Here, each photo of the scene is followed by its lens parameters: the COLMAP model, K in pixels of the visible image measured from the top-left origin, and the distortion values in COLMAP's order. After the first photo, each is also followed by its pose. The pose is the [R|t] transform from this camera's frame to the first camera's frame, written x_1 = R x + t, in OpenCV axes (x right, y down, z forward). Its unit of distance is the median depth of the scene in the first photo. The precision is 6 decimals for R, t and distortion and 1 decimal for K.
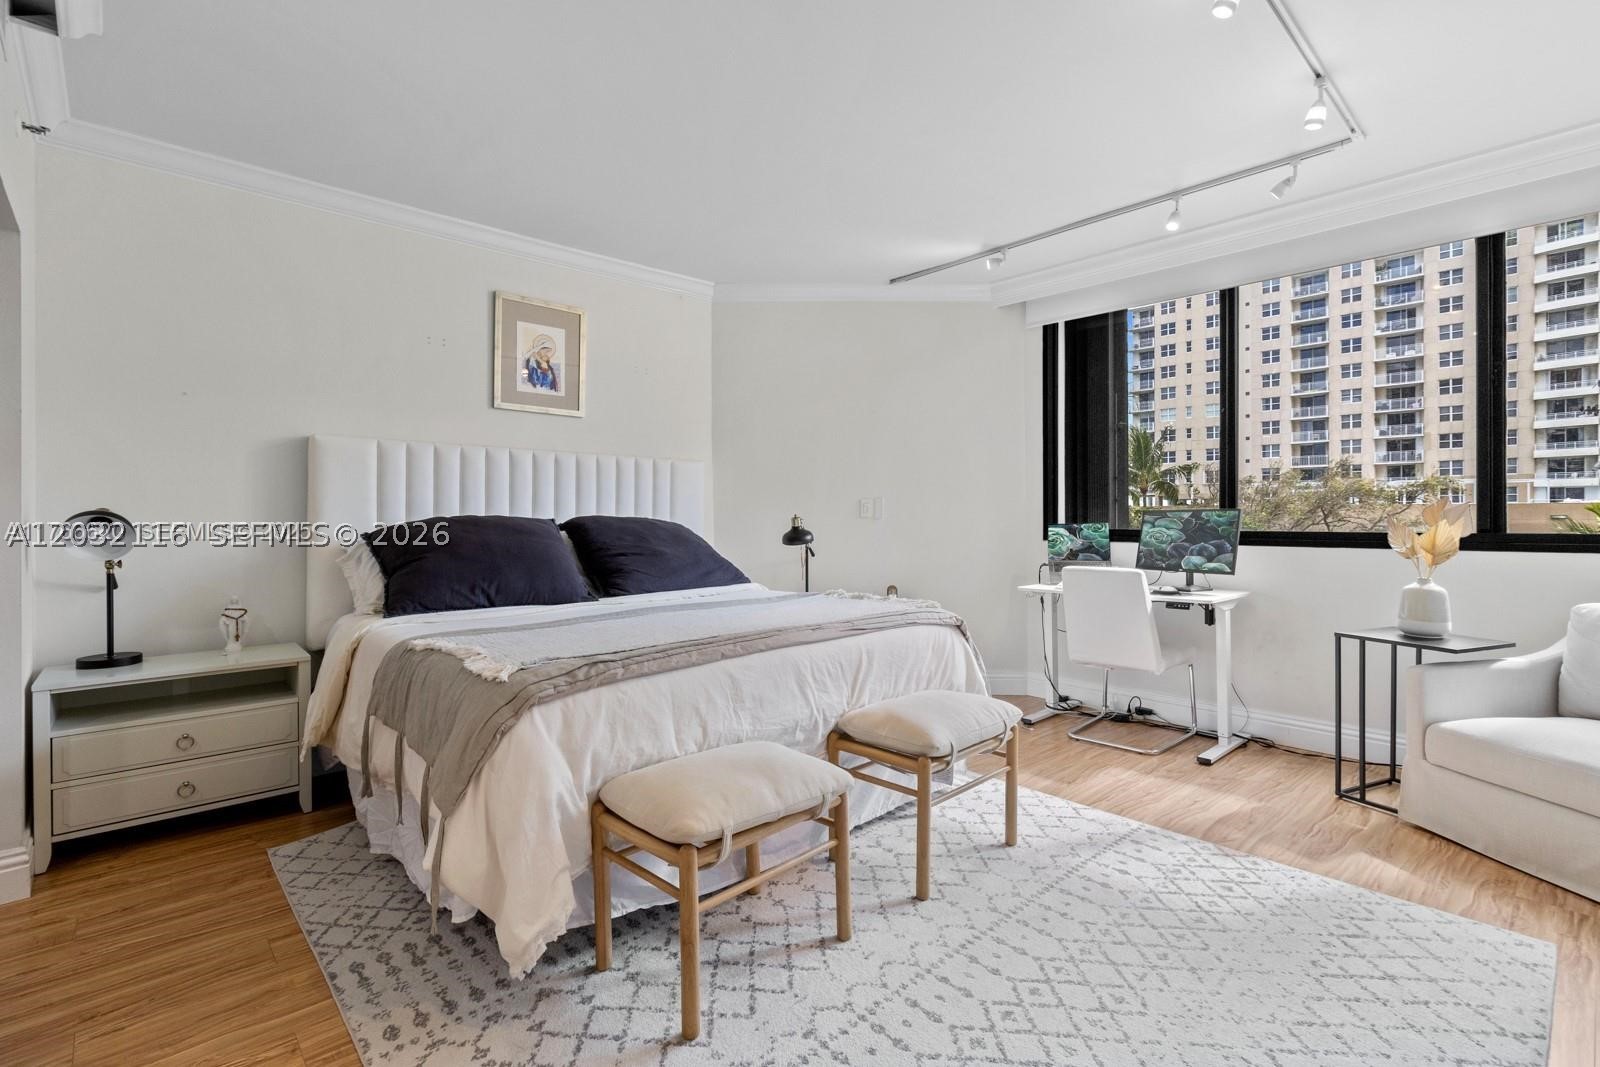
lens RADIAL K [[741.6, 0, 801.0], [0, 741.6, 512.7], [0, 0, 1]] dist [0.003575, -0.000264]
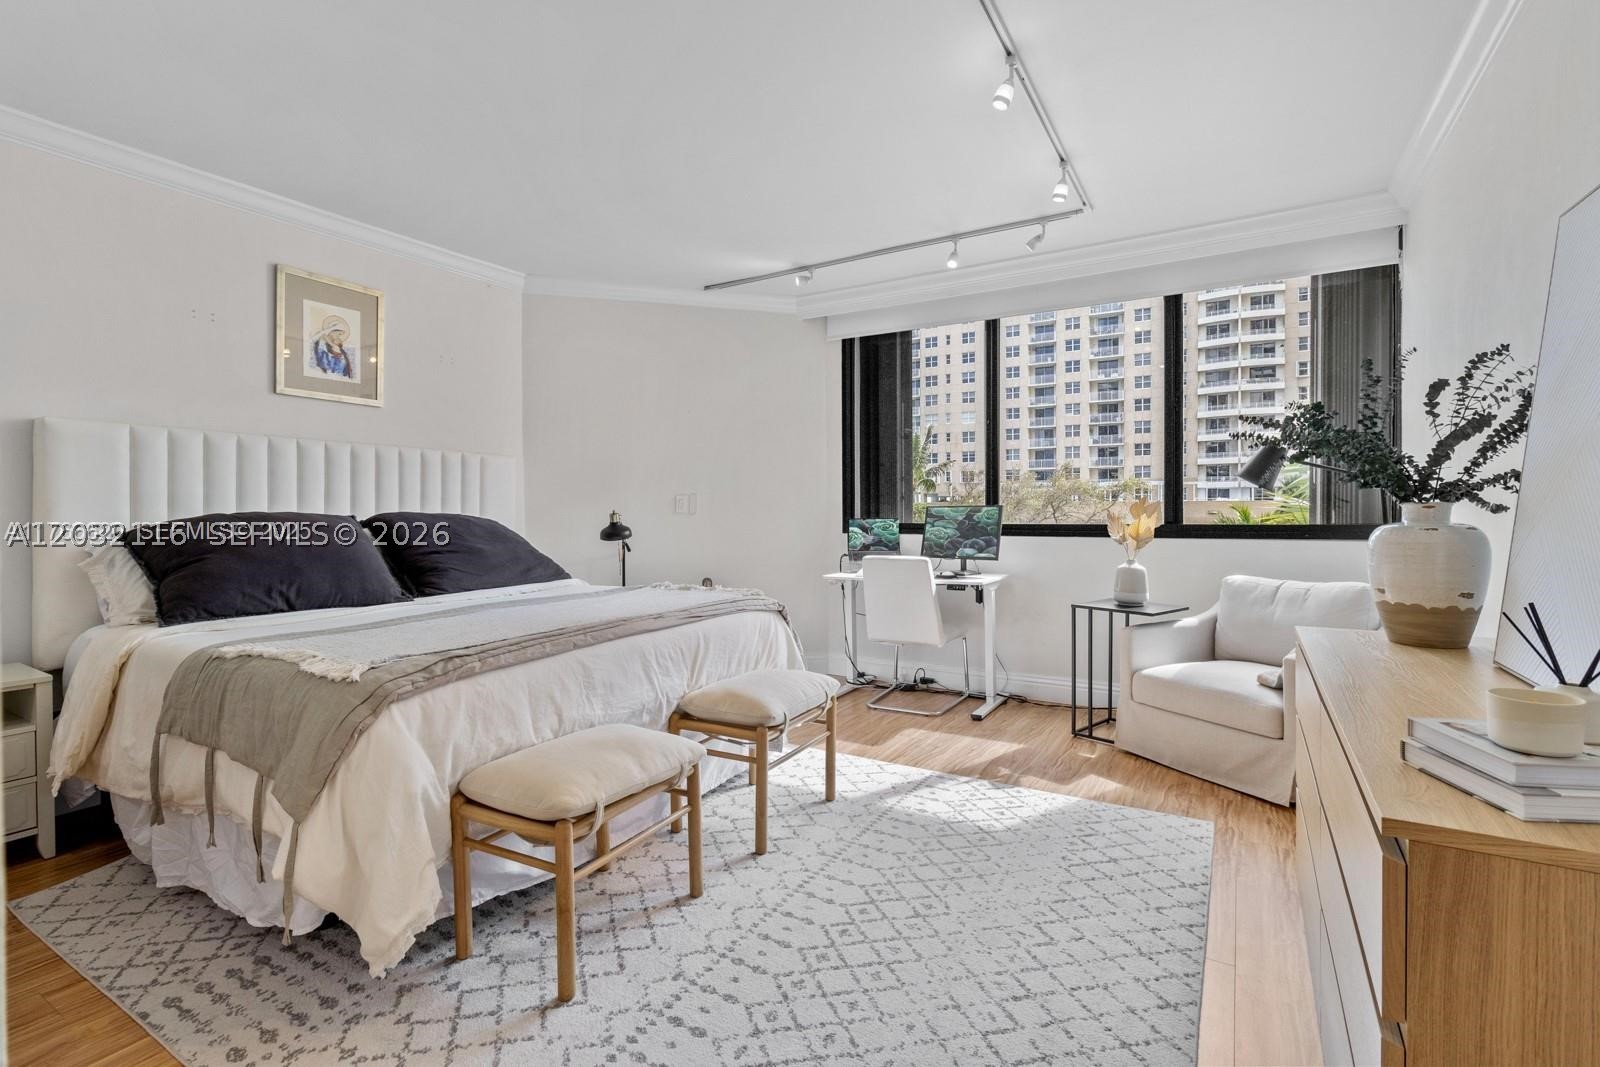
lens RADIAL K [[737.3, 0, 801.8], [0, 737.3, 511.4], [0, 0, 1]] dist [0.003462, -0.000122]
pose [[0.959443, -0.001631, 0.281899, -0.086996], [0.000631, 0.999993, 0.003636, 0.000279], [-0.281903, -0.003310, 0.959437, -0.080220]]
